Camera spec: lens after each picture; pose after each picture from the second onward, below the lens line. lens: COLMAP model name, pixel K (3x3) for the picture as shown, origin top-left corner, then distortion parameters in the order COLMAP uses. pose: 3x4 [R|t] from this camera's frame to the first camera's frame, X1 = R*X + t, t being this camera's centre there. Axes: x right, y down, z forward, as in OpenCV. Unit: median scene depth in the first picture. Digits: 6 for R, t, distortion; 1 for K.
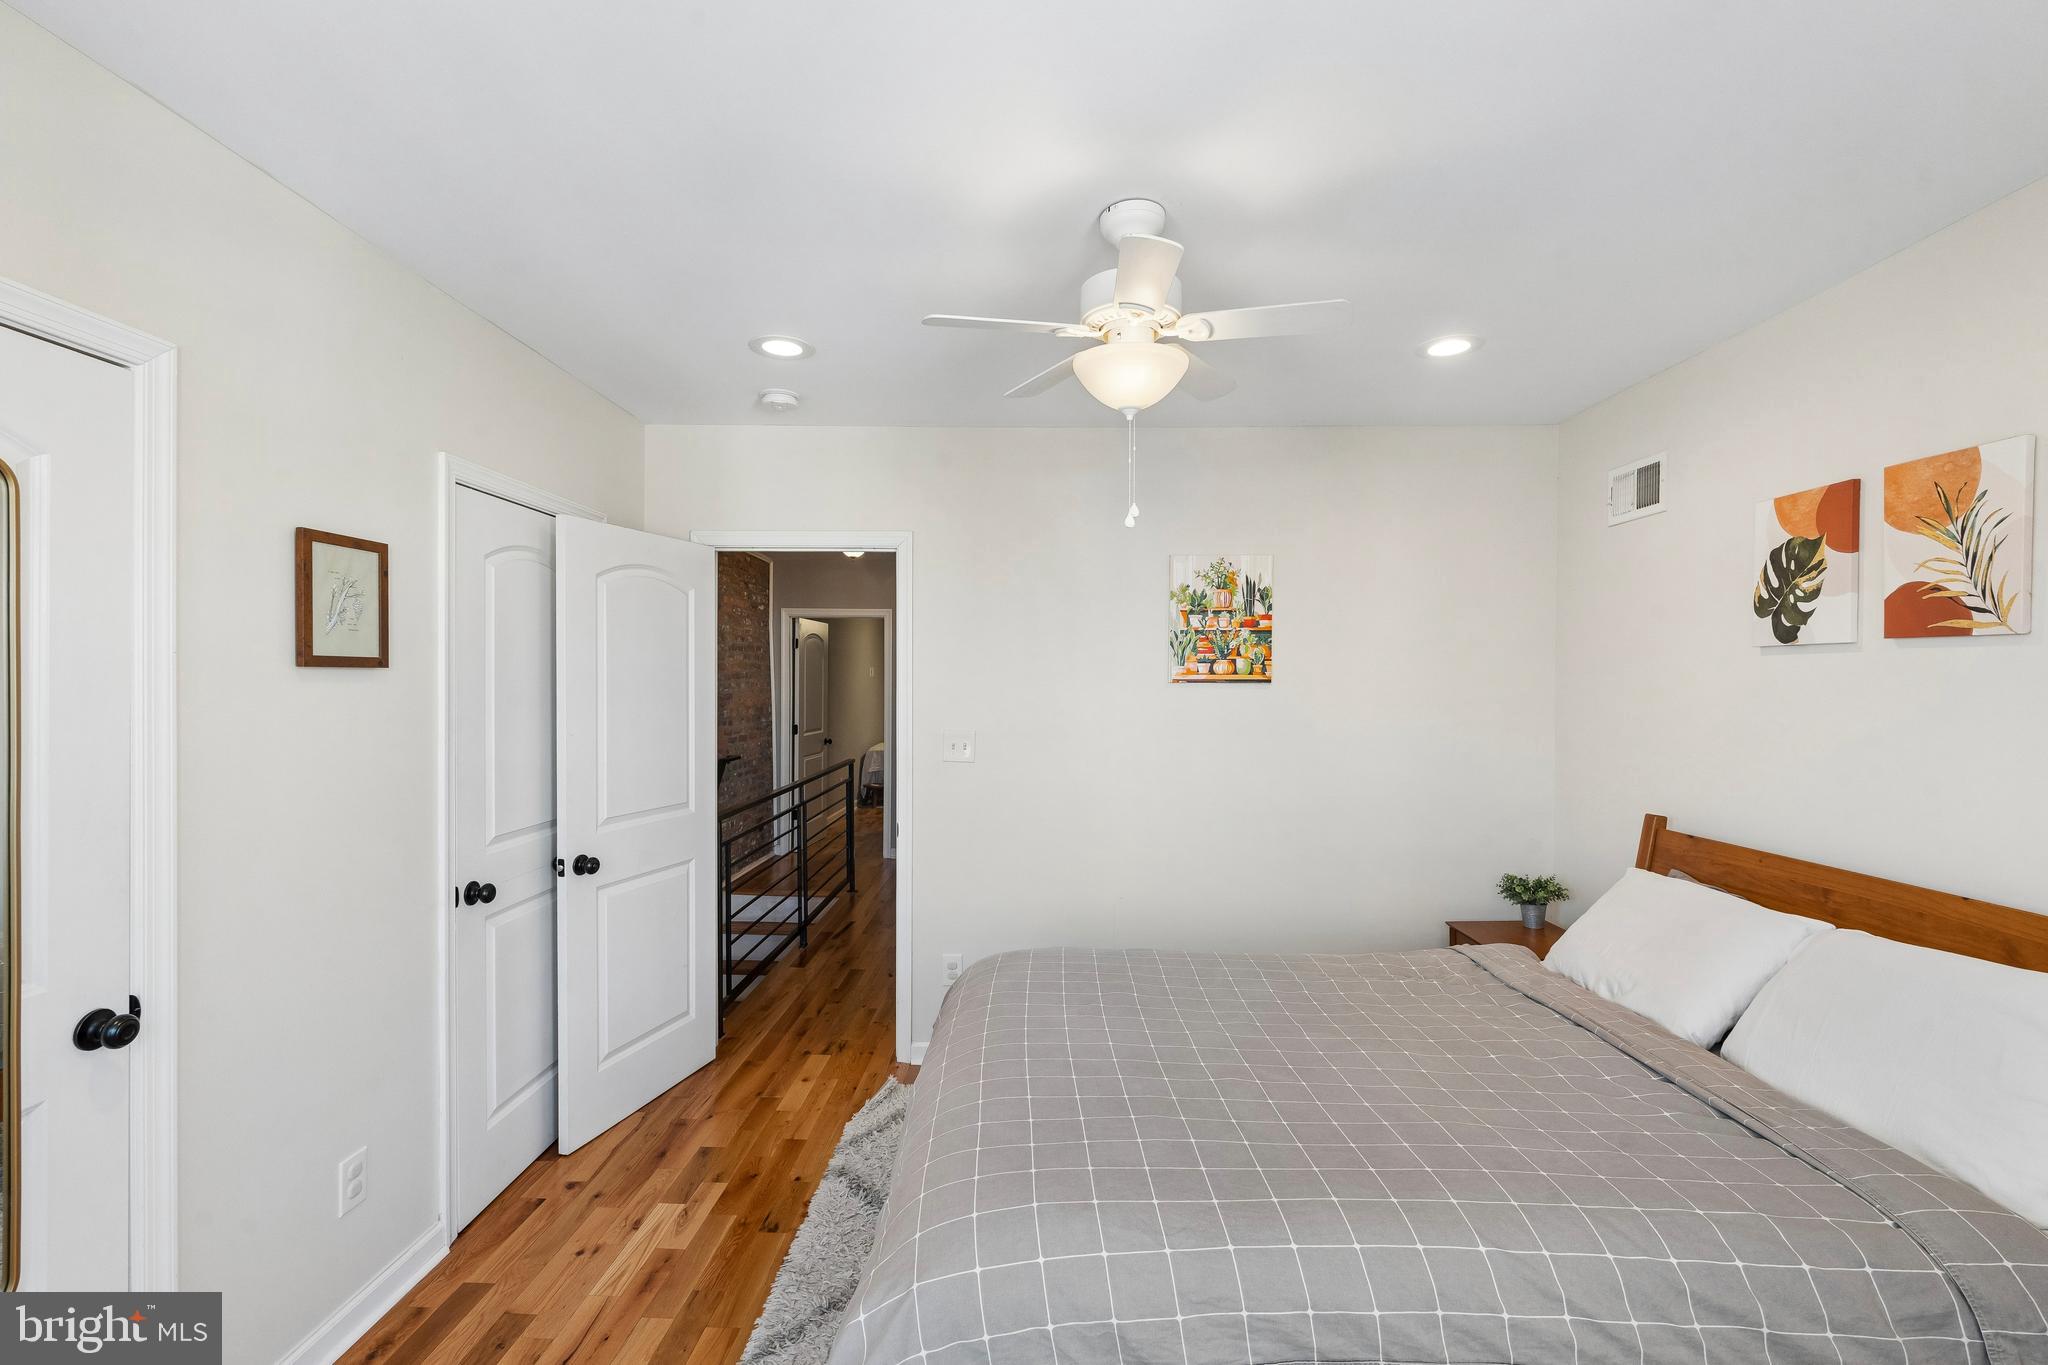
lens RADIAL K [[900.5, 0, 1017.7], [0, 900.5, 682.4], [0, 0, 1]] dist [-0.005688, 0.000667]
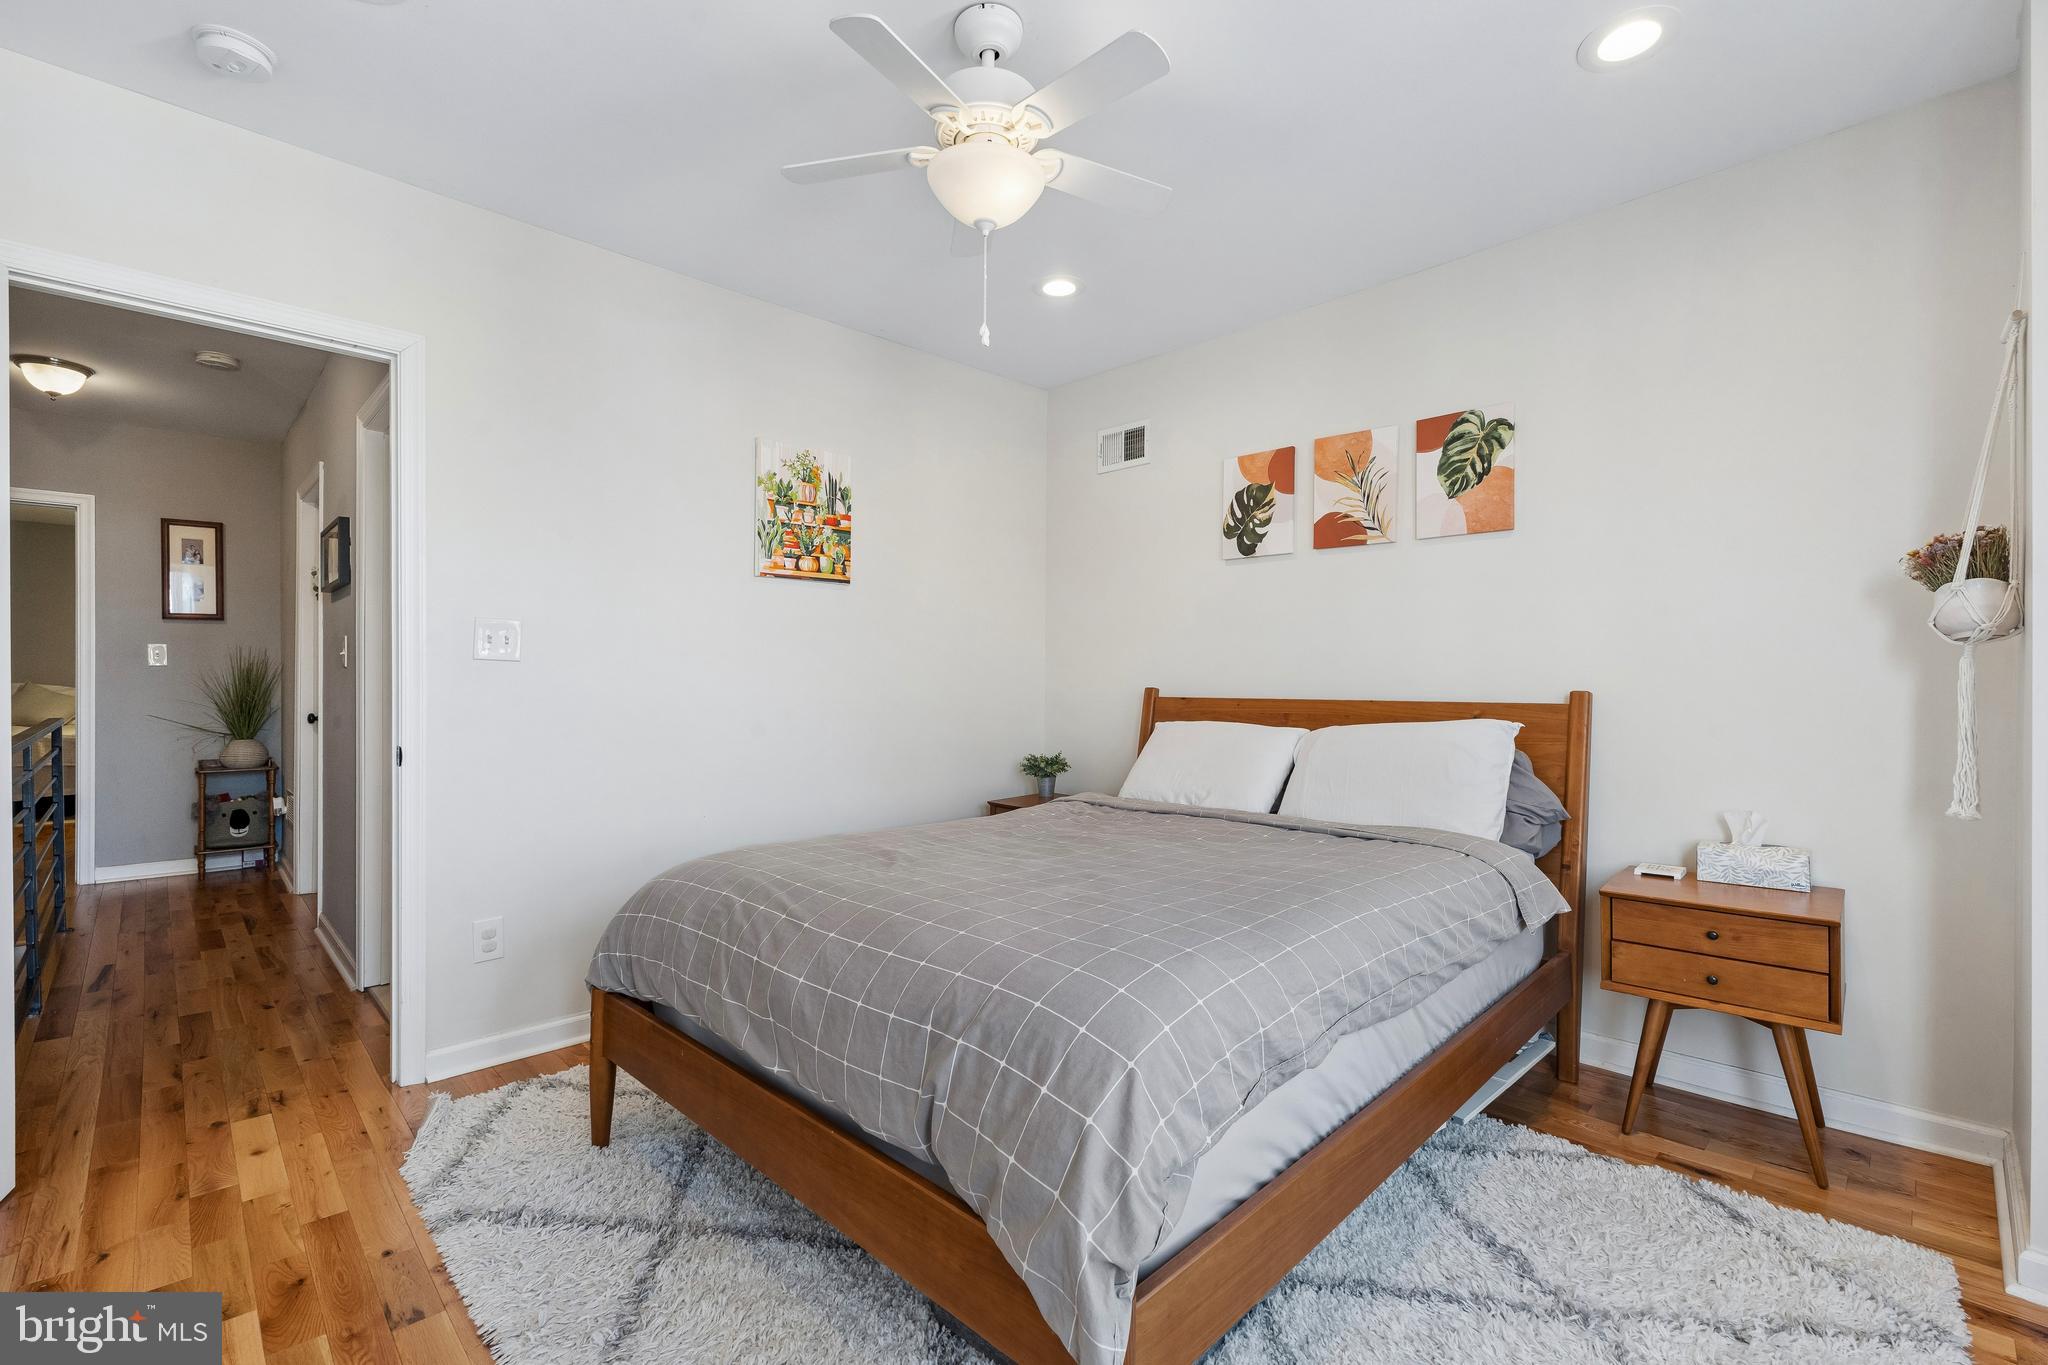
lens RADIAL K [[900.5, 0, 1031.2], [0, 900.5, 680.8], [0, 0, 1]] dist [-0.005688, 0.000667]
pose [[0.688996, -0.004455, 0.724751, -0.428169], [0.000752, 0.999985, 0.005433, 0.144154], [-0.724764, -0.003198, 0.688989, 0.230557]]
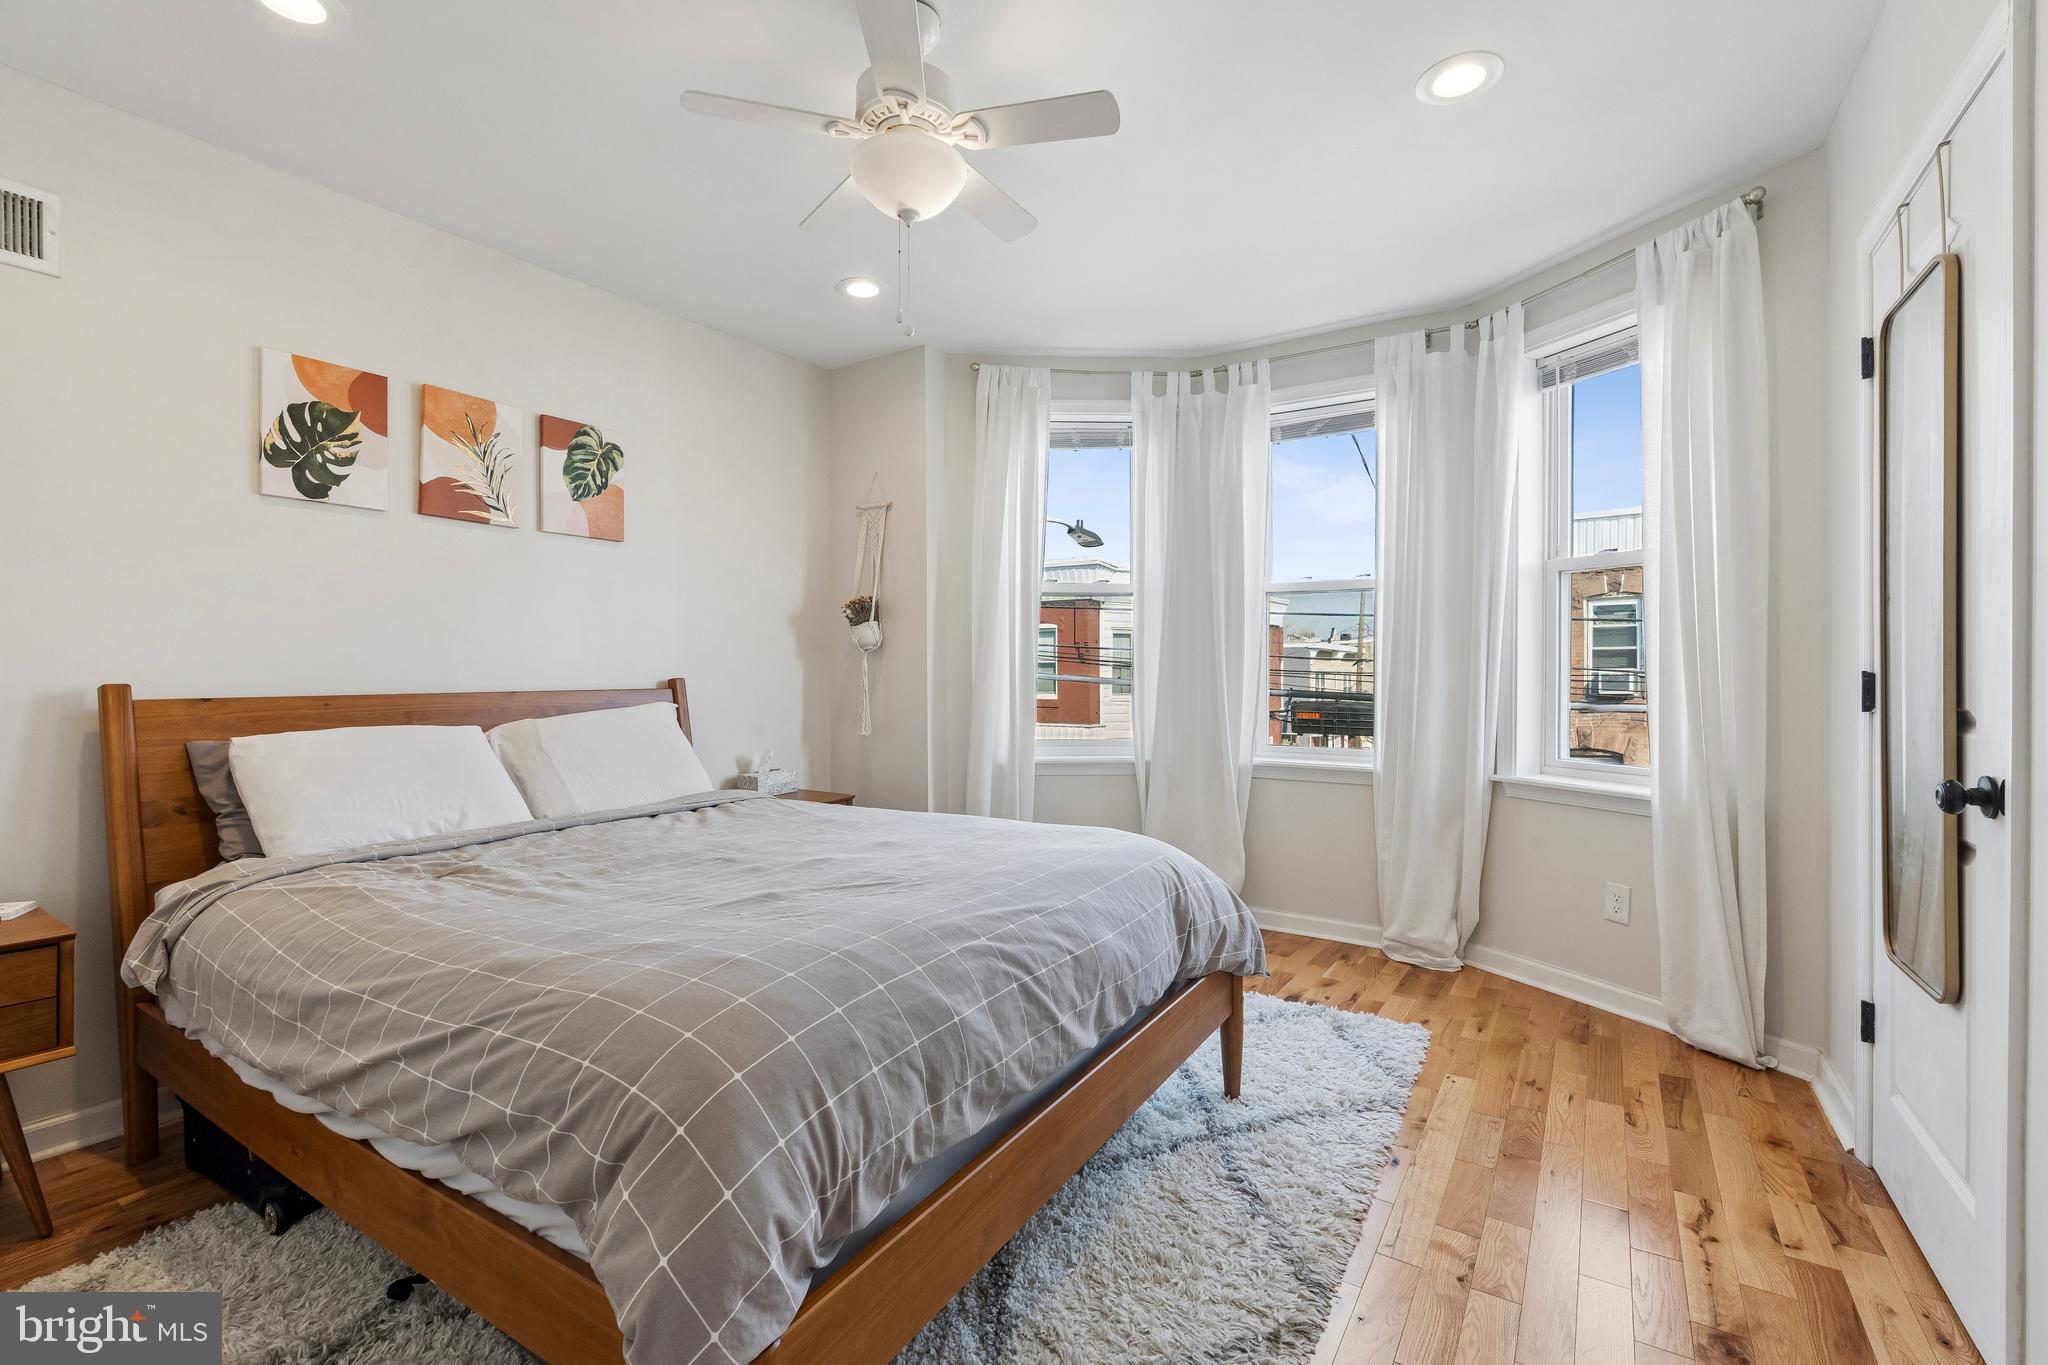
lens RADIAL K [[900.5, 0, 1038.4], [0, 900.5, 677.2], [0, 0, 1]] dist [-0.005688, 0.000667]
pose [[-0.862075, -0.006652, 0.506737, -0.398104], [-0.003040, 0.999964, 0.007955, 0.148149], [-0.506772, 0.005317, -0.862064, 1.403290]]
